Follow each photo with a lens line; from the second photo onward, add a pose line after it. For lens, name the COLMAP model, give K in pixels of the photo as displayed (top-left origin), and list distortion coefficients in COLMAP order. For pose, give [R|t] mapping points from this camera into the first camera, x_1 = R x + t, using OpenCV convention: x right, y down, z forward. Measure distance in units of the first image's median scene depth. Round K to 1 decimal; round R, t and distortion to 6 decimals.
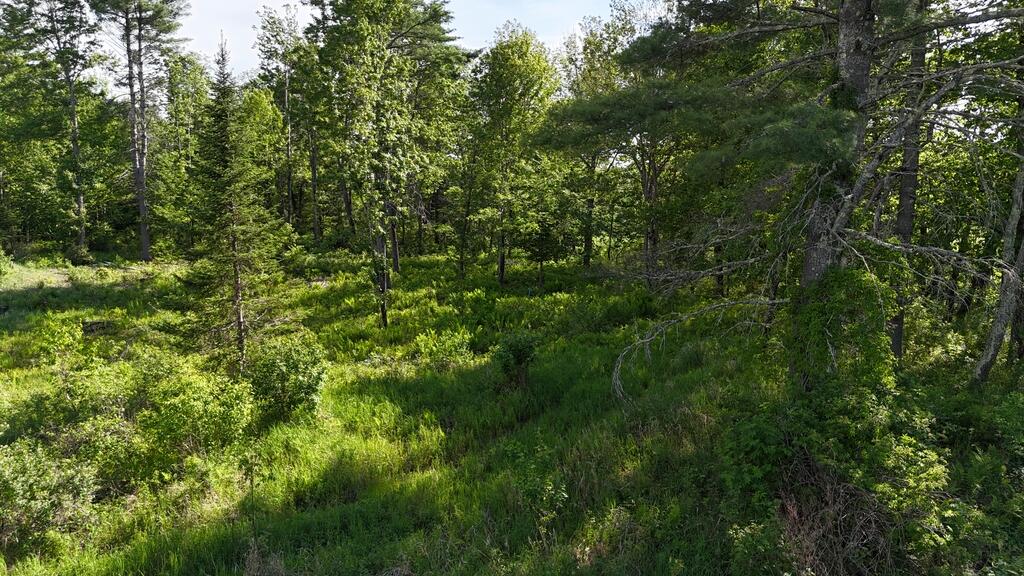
lens RADIAL K [[768.2, 0, 498.4], [0, 768.2, 275.3], [0, 0, 1]] dist [0.085352, -0.000545]
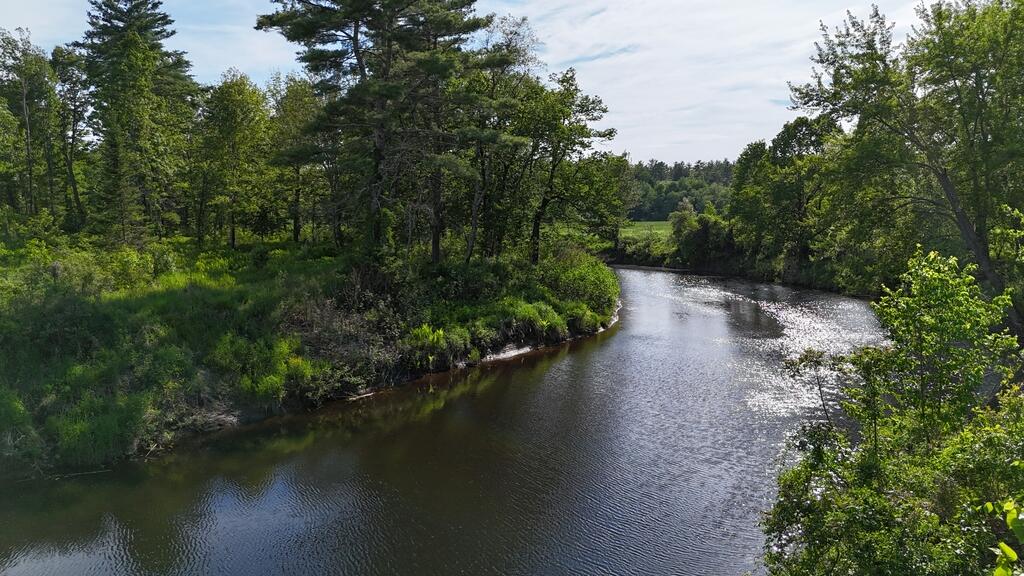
lens RADIAL K [[763.8, 0, 515.9], [0, 763.8, 285.8], [0, 0, 1]] dist [0.088147, -0.093239]
pose [[0.925706, -0.036885, 0.376441, -0.052420], [0.031908, 0.999302, 0.019452, 0.067163], [-0.376895, -0.005996, 0.926237, -0.530834]]
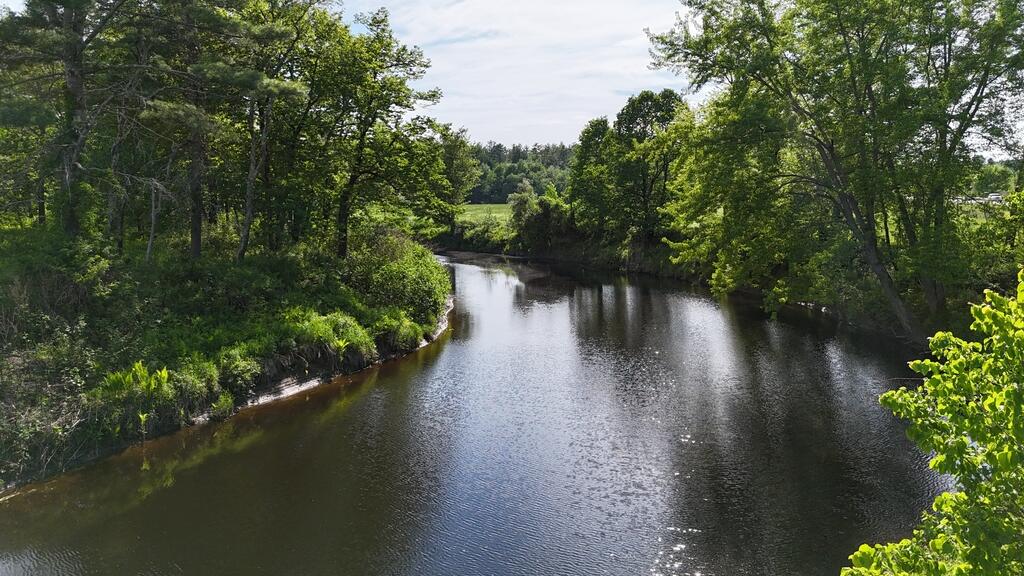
lens RADIAL K [[763.8, 0, 515.9], [0, 763.8, 285.8], [0, 0, 1]] dist [0.088147, -0.093239]
pose [[0.828923, -0.062588, 0.555850, 0.066906], [0.041894, 0.997876, 0.049885, 0.055038], [-0.557792, -0.018065, 0.829784, -0.353811]]
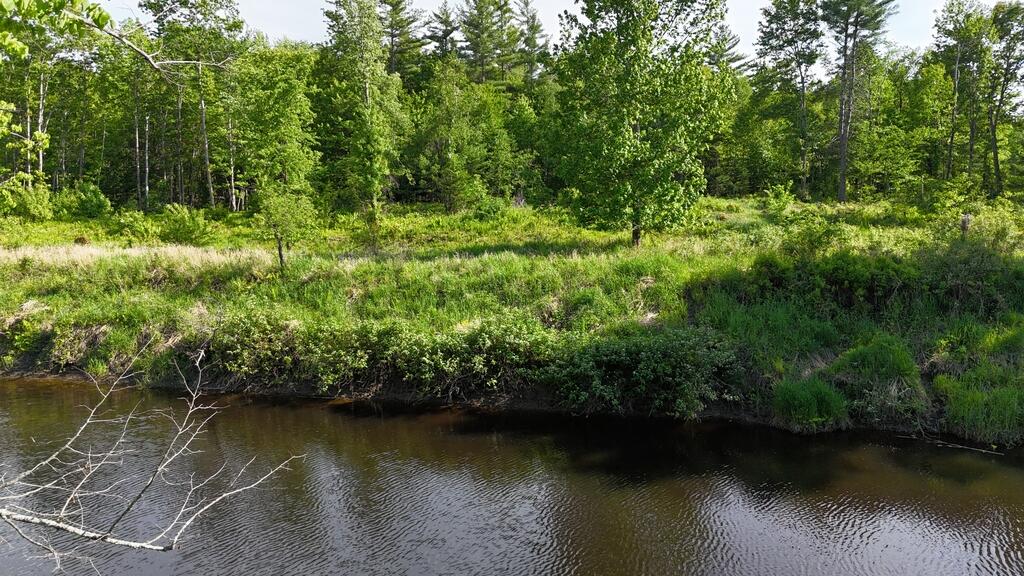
lens RADIAL K [[763.8, 0, 515.9], [0, 763.8, 285.8], [0, 0, 1]] dist [0.088147, -0.093239]
pose [[0.784201, 0.075590, -0.615885, -0.063396], [-0.050659, 0.997038, 0.057868, 0.085505], [0.618435, -0.014180, 0.785708, -0.457936]]
